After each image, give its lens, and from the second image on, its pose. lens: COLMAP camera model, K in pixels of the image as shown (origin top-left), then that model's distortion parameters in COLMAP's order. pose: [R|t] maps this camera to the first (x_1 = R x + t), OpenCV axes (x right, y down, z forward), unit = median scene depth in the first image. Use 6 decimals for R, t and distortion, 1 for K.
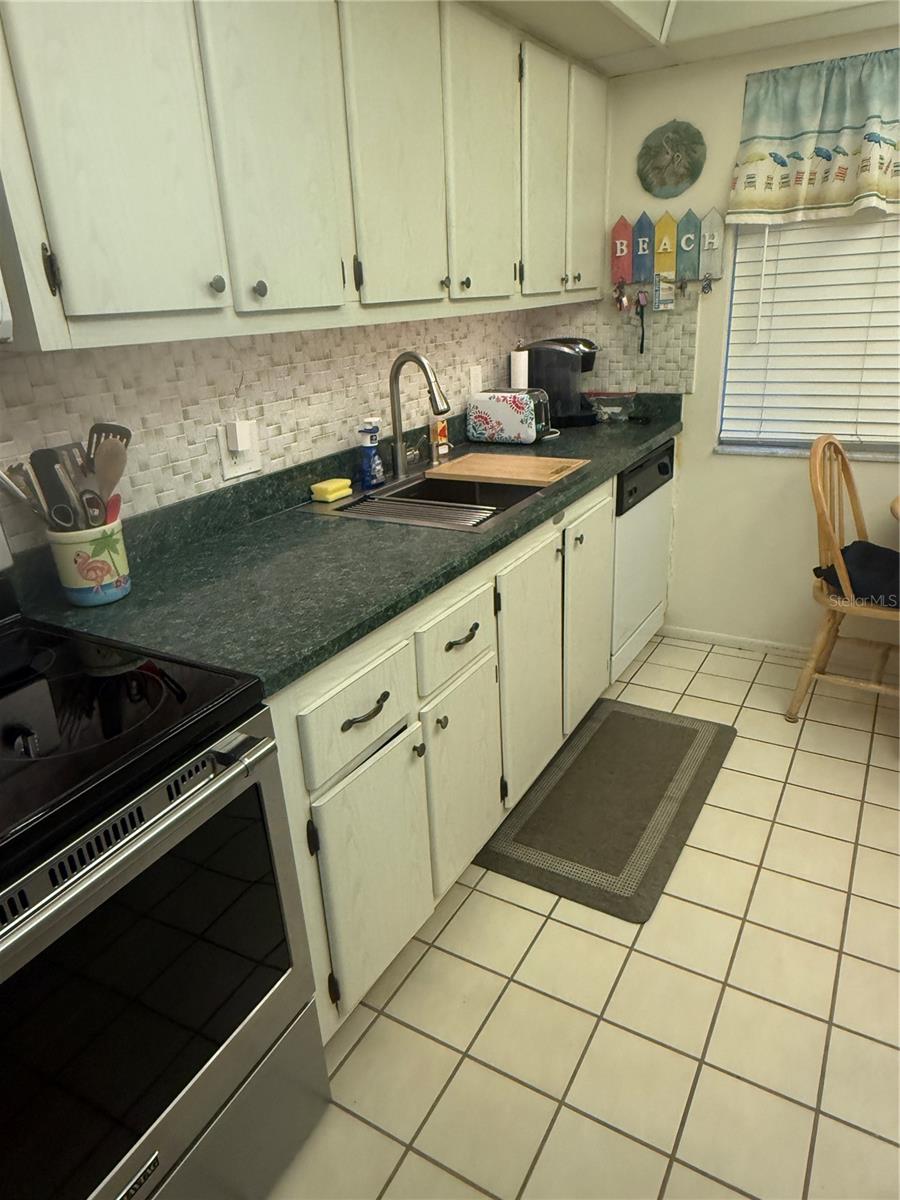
lens RADIAL K [[764.4, 0, 448.4], [0, 764.4, 599.9], [0, 0, 1]] dist [-0.012410, 0.000675]
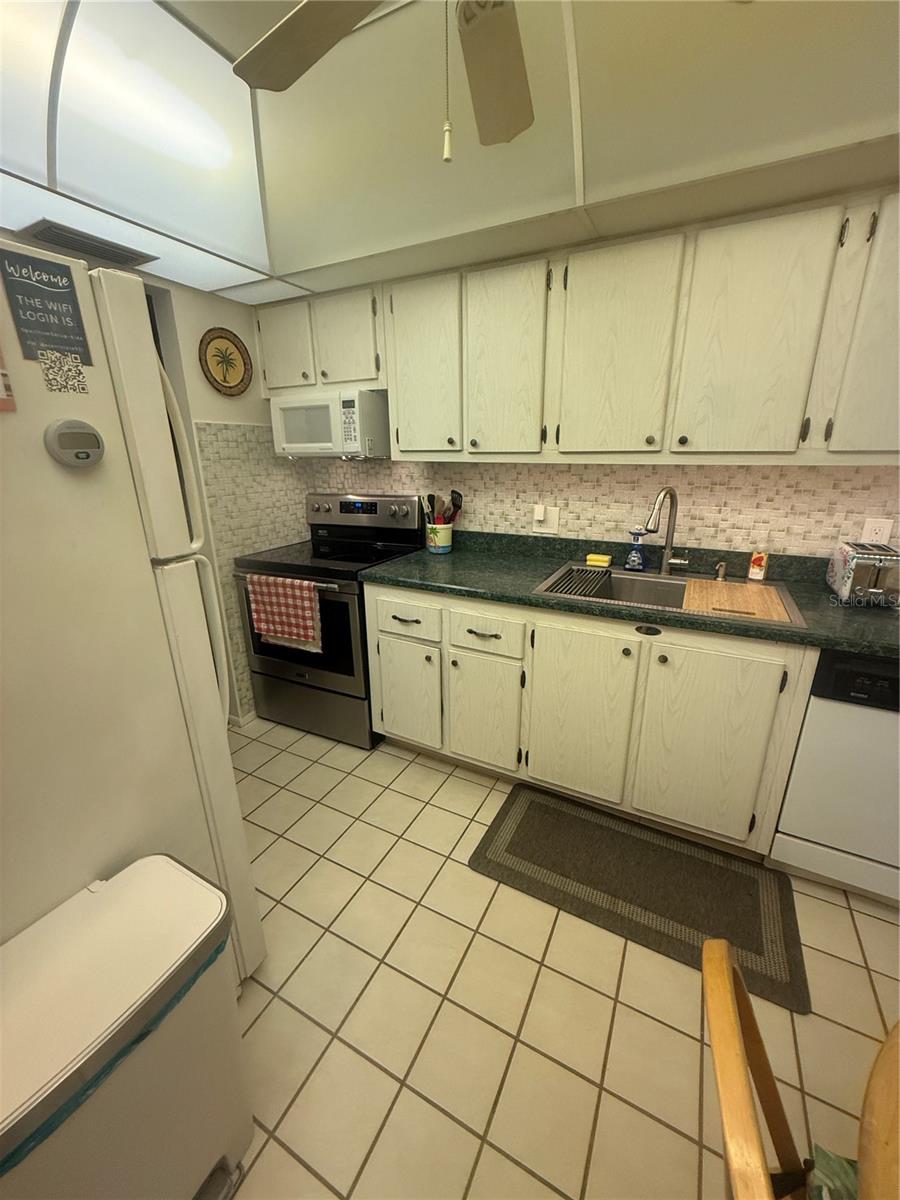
lens RADIAL K [[476.1, 0, 449.8], [0, 476.1, 601.0], [0, 0, 1]] dist [-0.017205, 0.000716]
pose [[0.043133, 0.350627, -0.935521, 0.892371], [-0.361511, 0.878418, 0.312557, -0.294133], [0.931370, 0.324720, 0.164644, 0.610060]]
